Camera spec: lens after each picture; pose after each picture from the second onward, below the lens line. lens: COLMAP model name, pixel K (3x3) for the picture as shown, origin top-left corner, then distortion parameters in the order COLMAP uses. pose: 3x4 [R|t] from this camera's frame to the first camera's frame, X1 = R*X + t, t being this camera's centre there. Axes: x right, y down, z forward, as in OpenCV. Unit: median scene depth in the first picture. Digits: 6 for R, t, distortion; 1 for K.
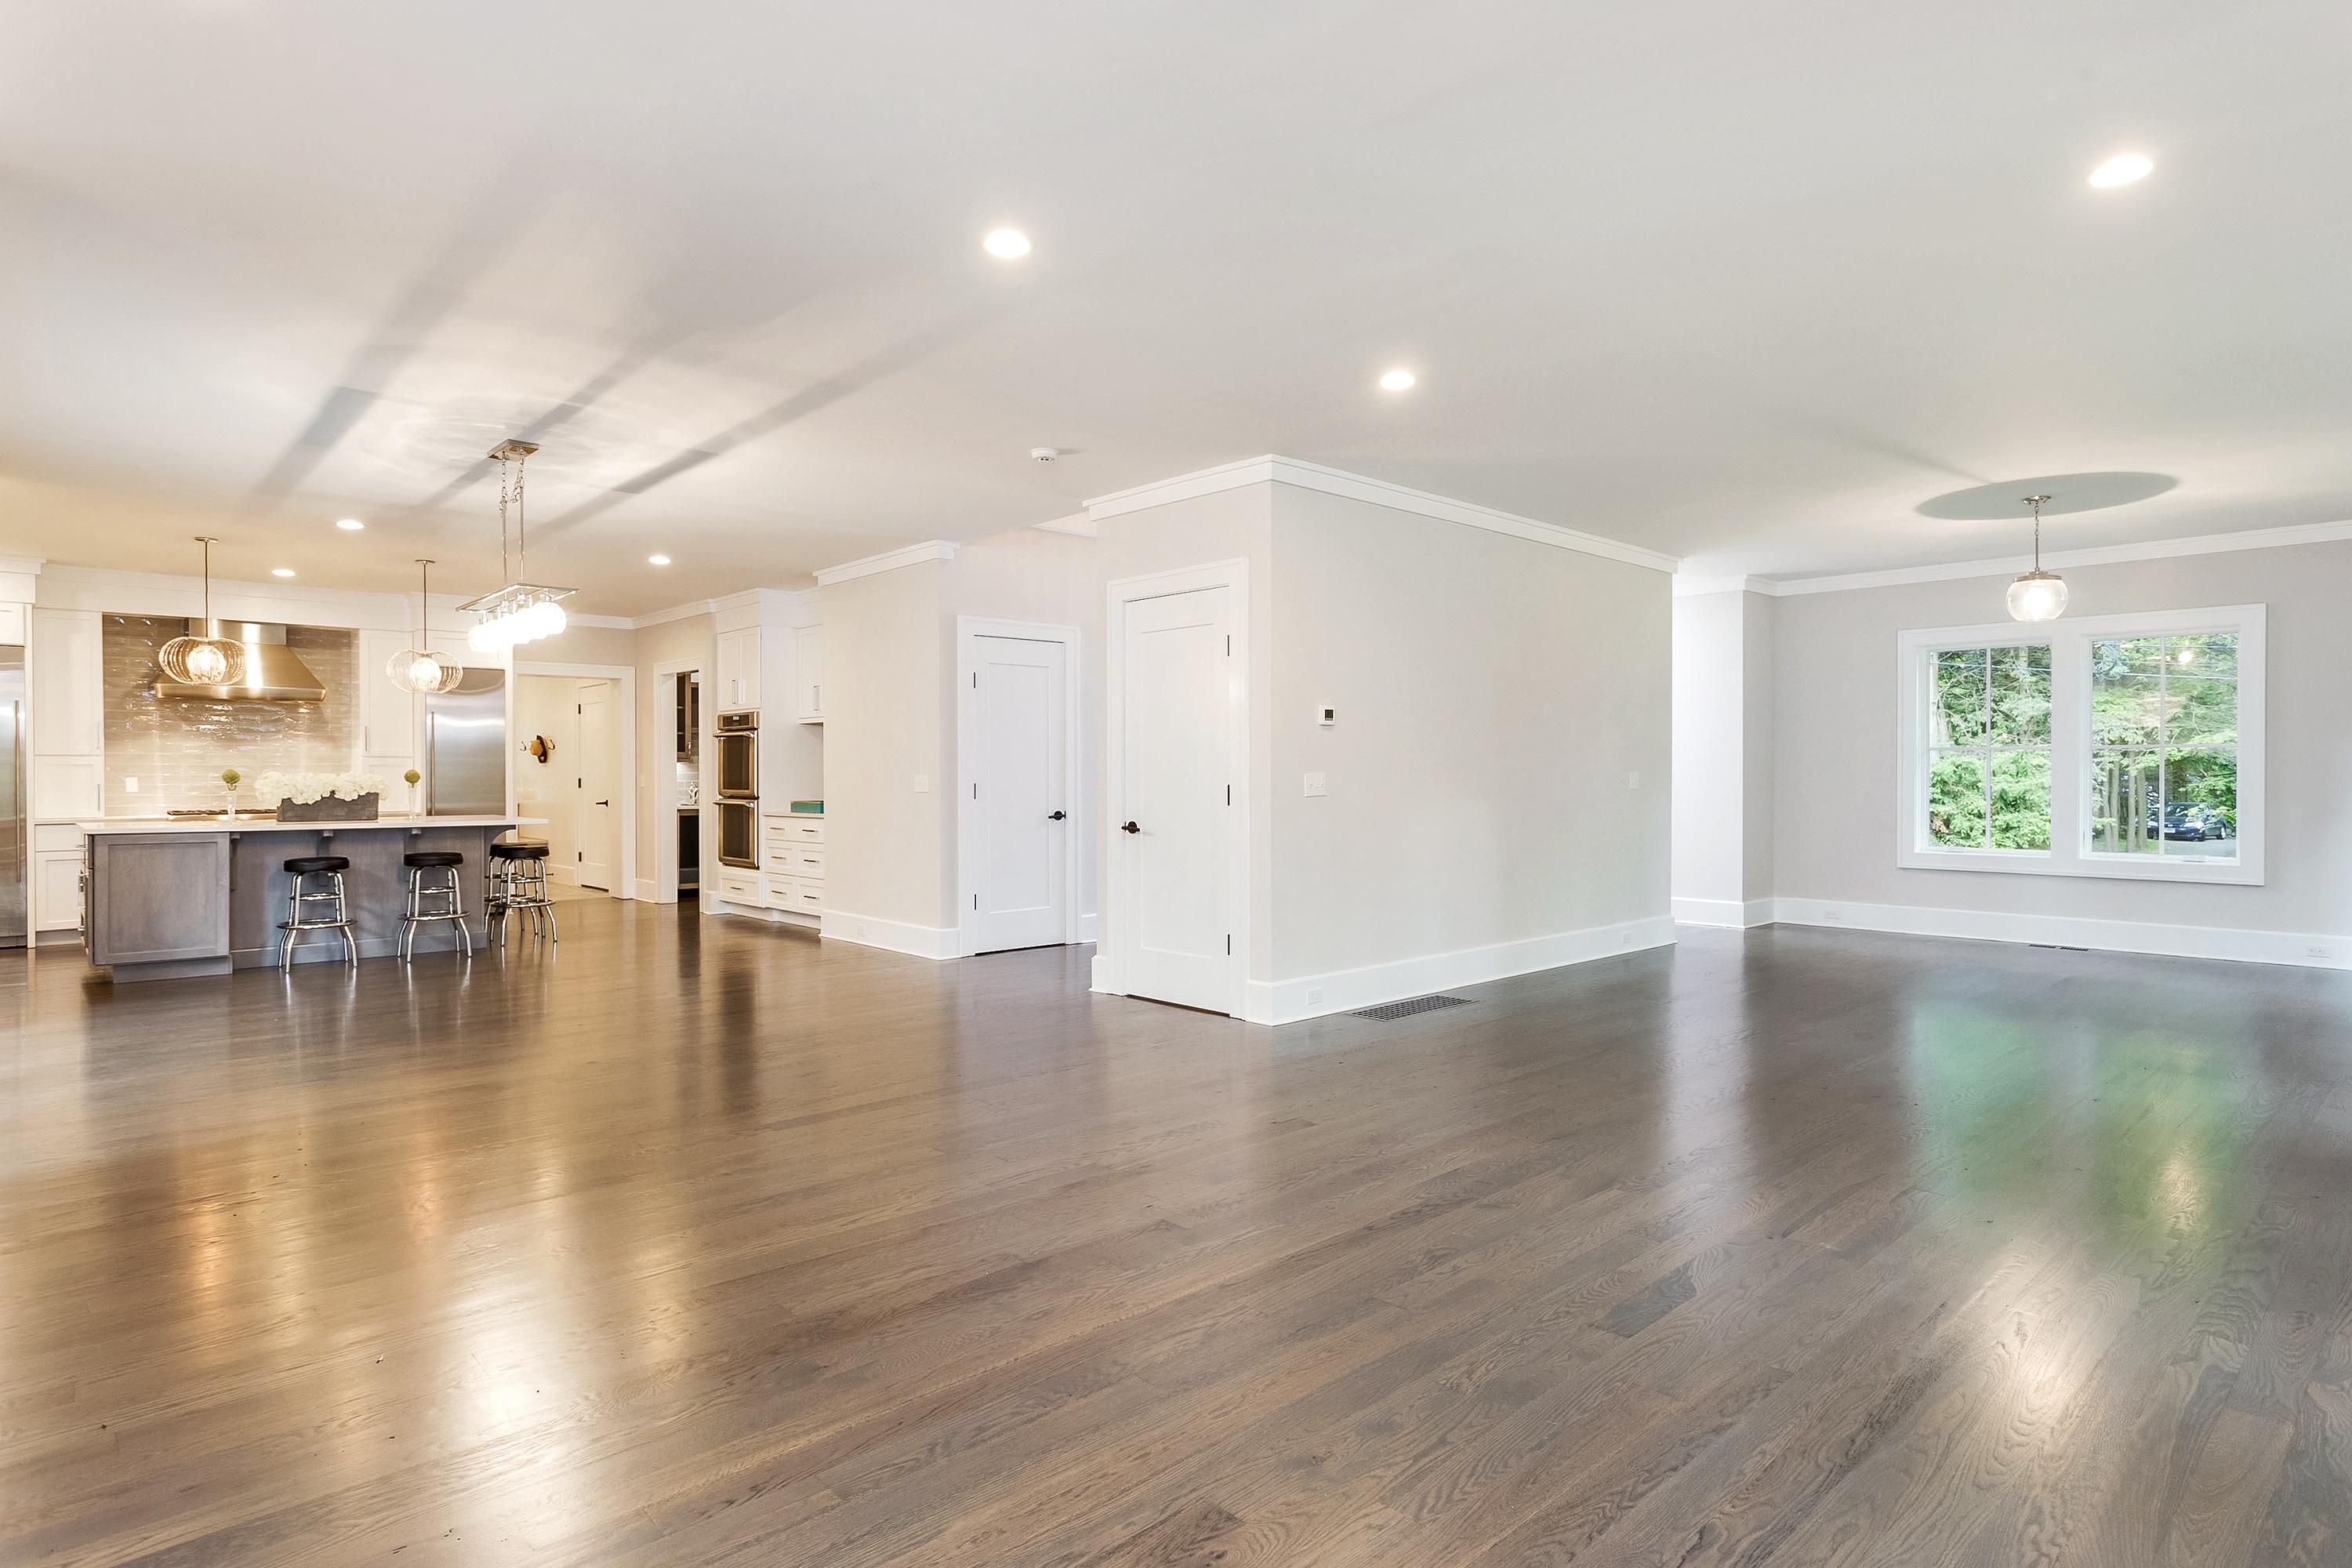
lens RADIAL K [[1233.0, 0, 1164.0], [0, 1233.0, 774.9], [0, 0, 1]] dist [0.000539, 0.000156]
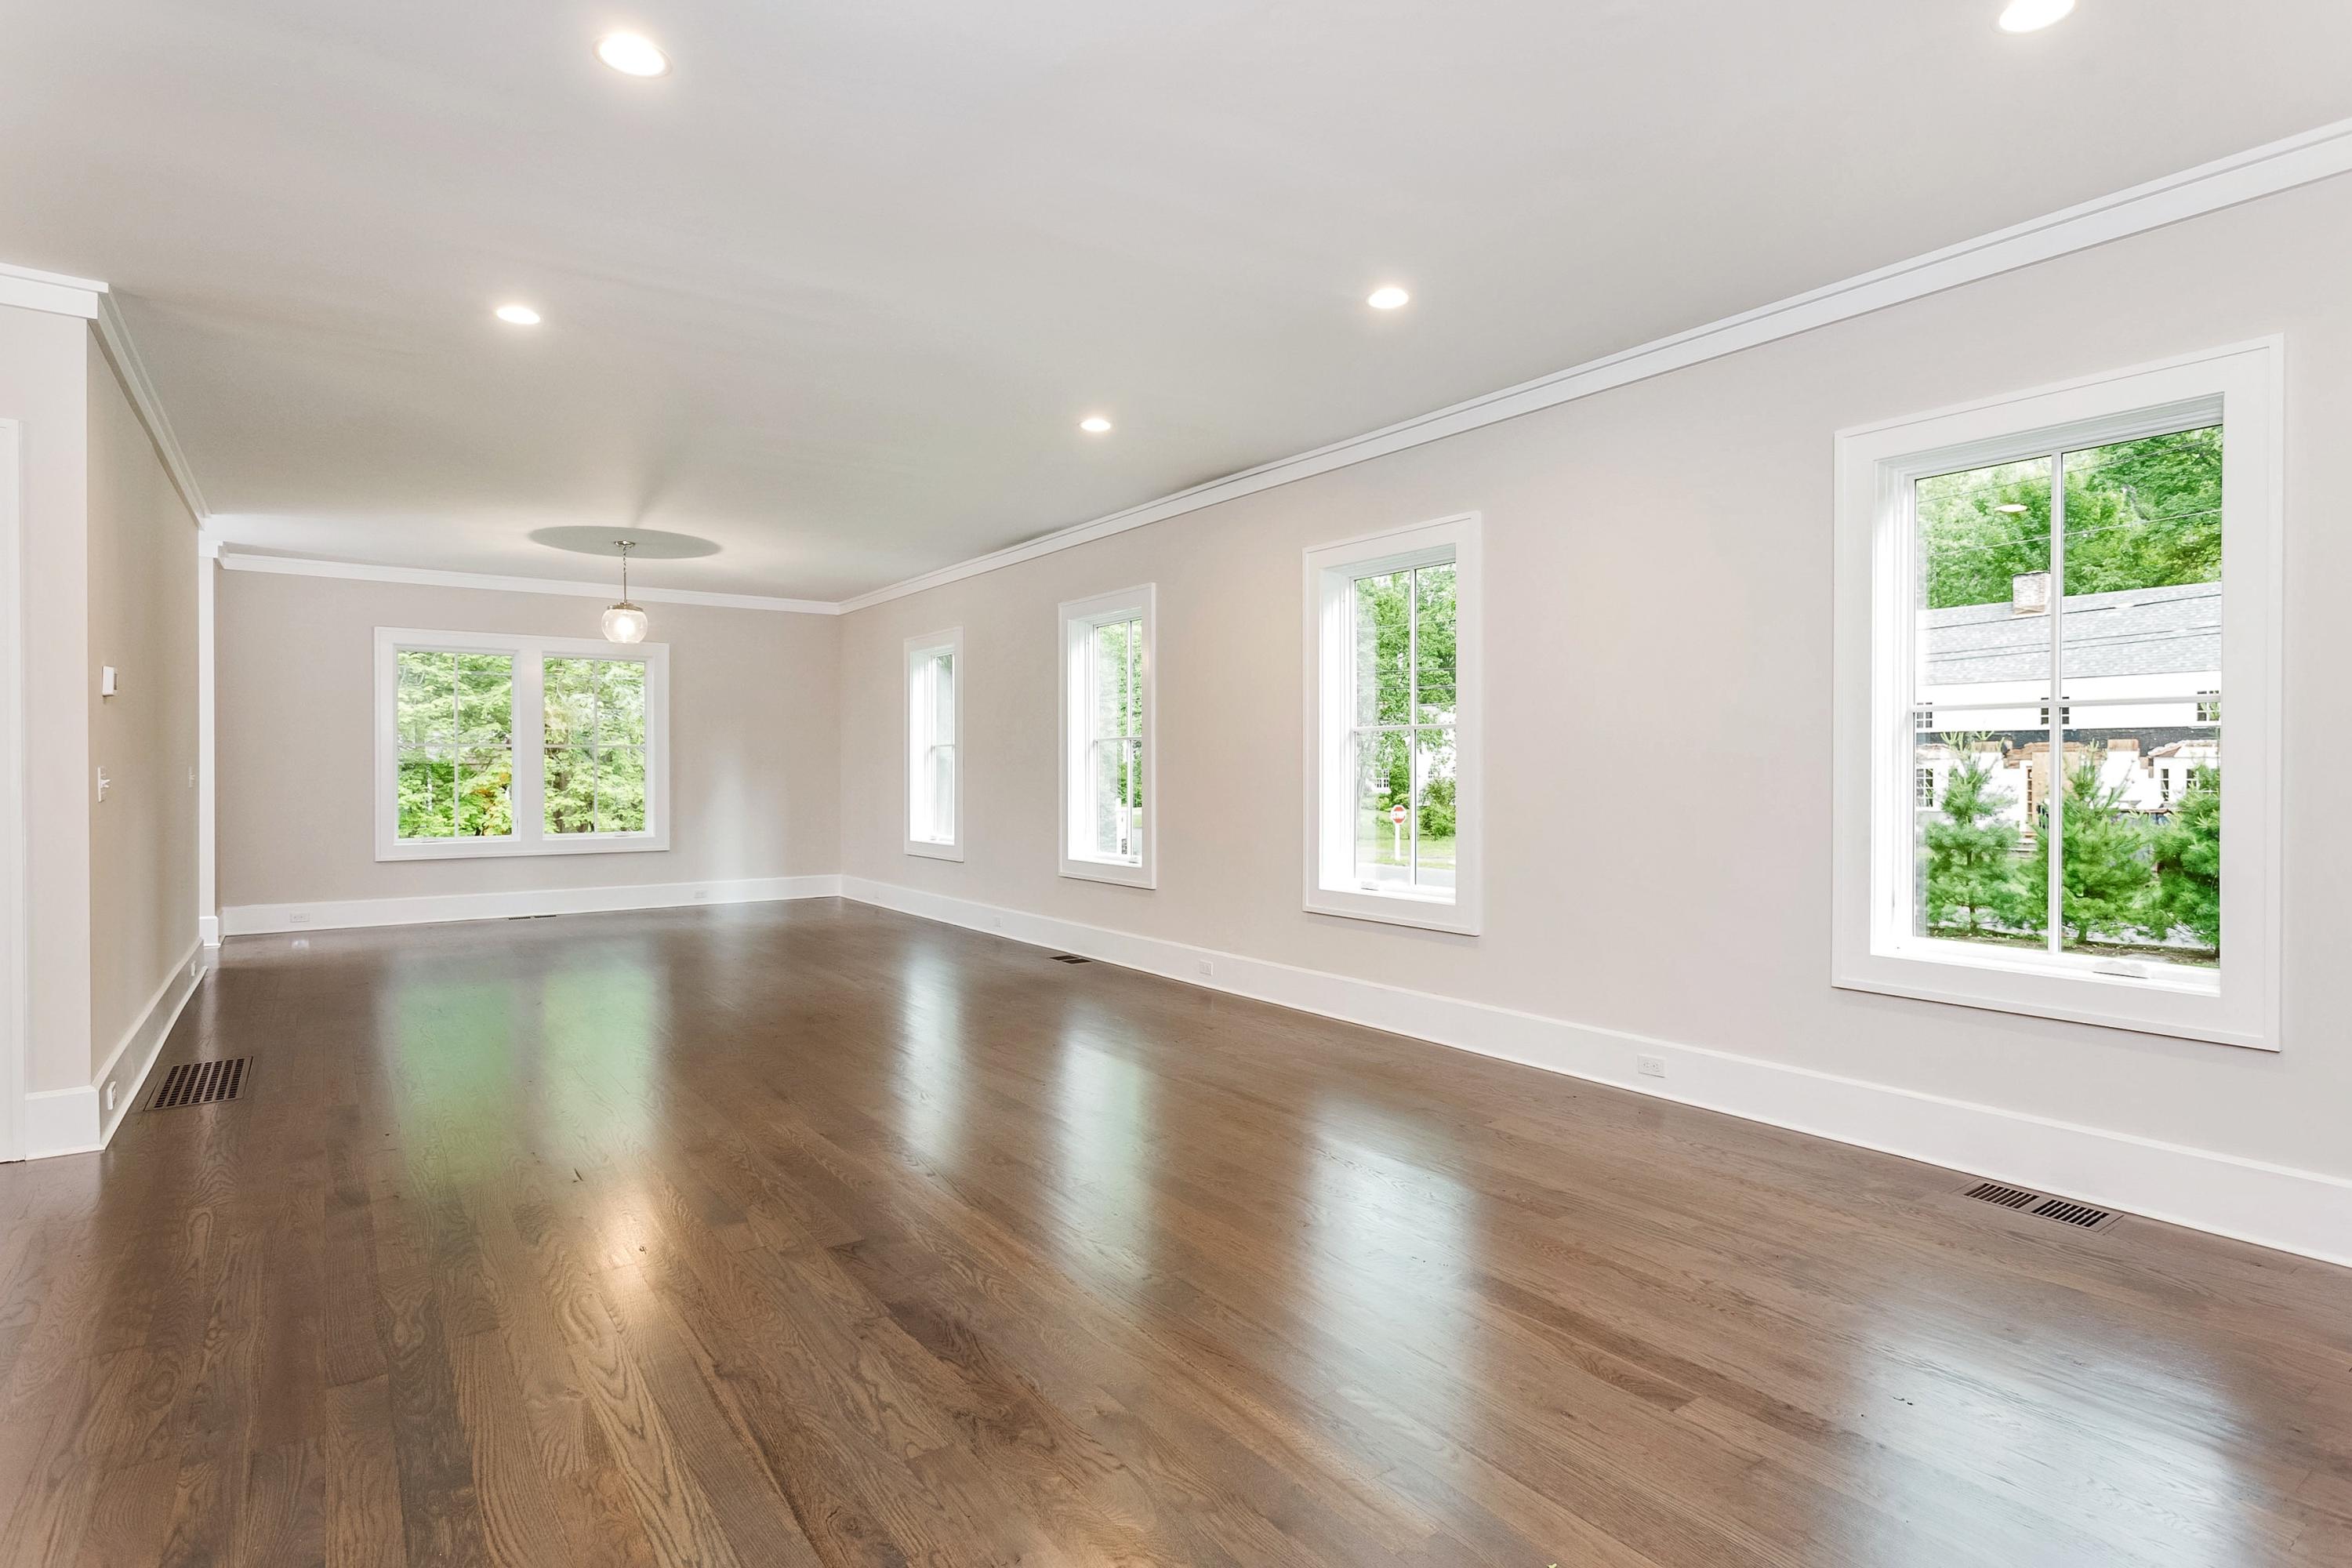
lens RADIAL K [[1233.0, 0, 1164.0], [0, 1233.0, 774.9], [0, 0, 1]] dist [0.000539, 0.000156]
pose [[0.137024, -0.004859, 0.990556, -0.366704], [0.002555, 0.999986, 0.004552, 0.001258], [-0.990564, 0.001907, 0.137034, 0.259516]]
